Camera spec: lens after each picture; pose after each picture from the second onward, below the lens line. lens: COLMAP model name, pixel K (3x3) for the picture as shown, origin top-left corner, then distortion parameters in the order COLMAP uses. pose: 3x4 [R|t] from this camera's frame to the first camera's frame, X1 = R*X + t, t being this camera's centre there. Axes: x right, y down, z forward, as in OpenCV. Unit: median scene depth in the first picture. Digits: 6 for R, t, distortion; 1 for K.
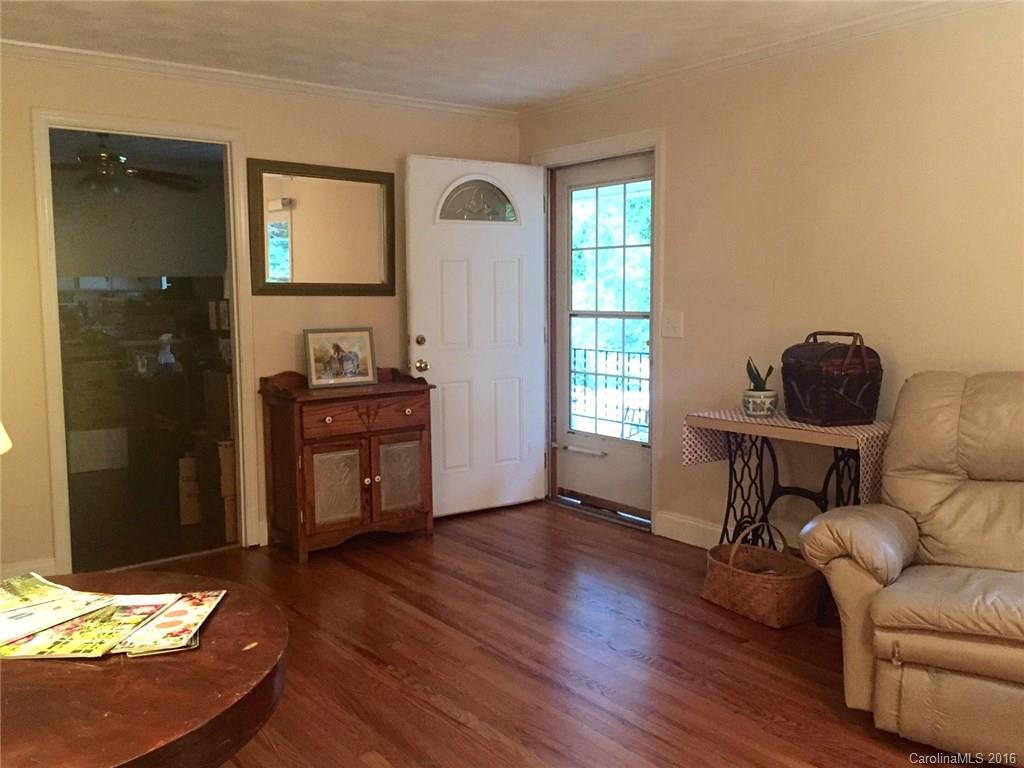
lens RADIAL K [[872.8, 0, 516.9], [0, 872.8, 387.6], [0, 0, 1]] dist [0.051073, -0.016821]
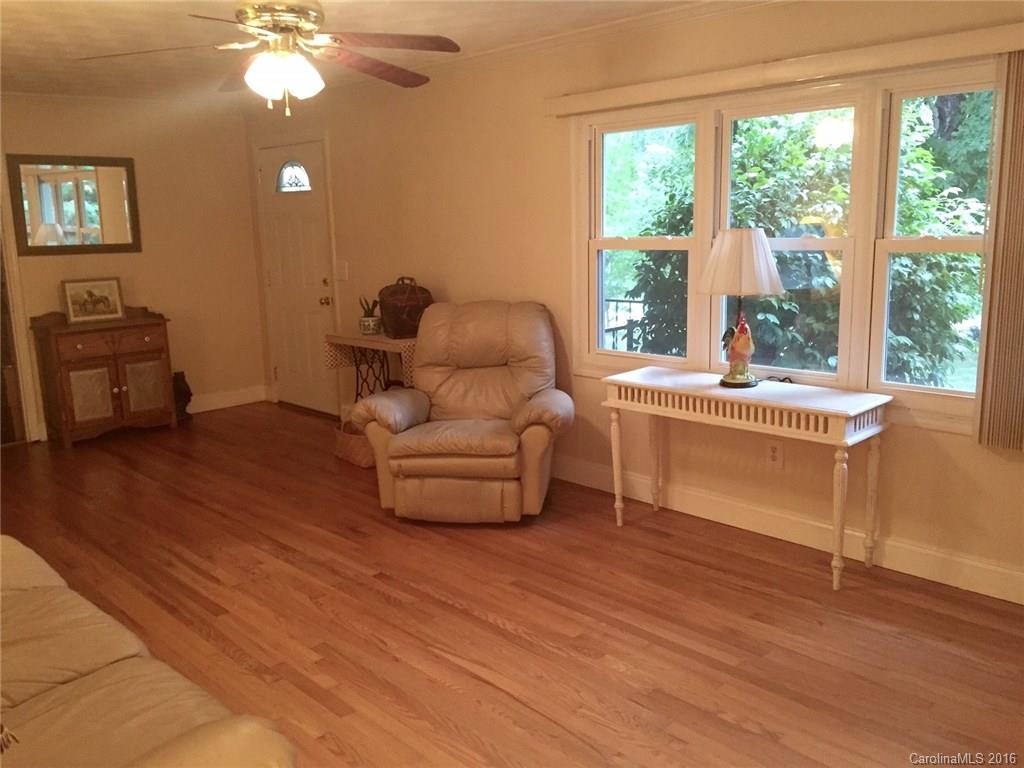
lens RADIAL K [[872.8, 0, 507.0], [0, 872.8, 380.3], [0, 0, 1]] dist [0.051073, -0.016821]
pose [[0.995111, -0.037894, 0.091202, 0.318747], [0.030664, 0.996370, 0.079414, -0.000277], [-0.093880, -0.076229, 0.992661, -0.441111]]
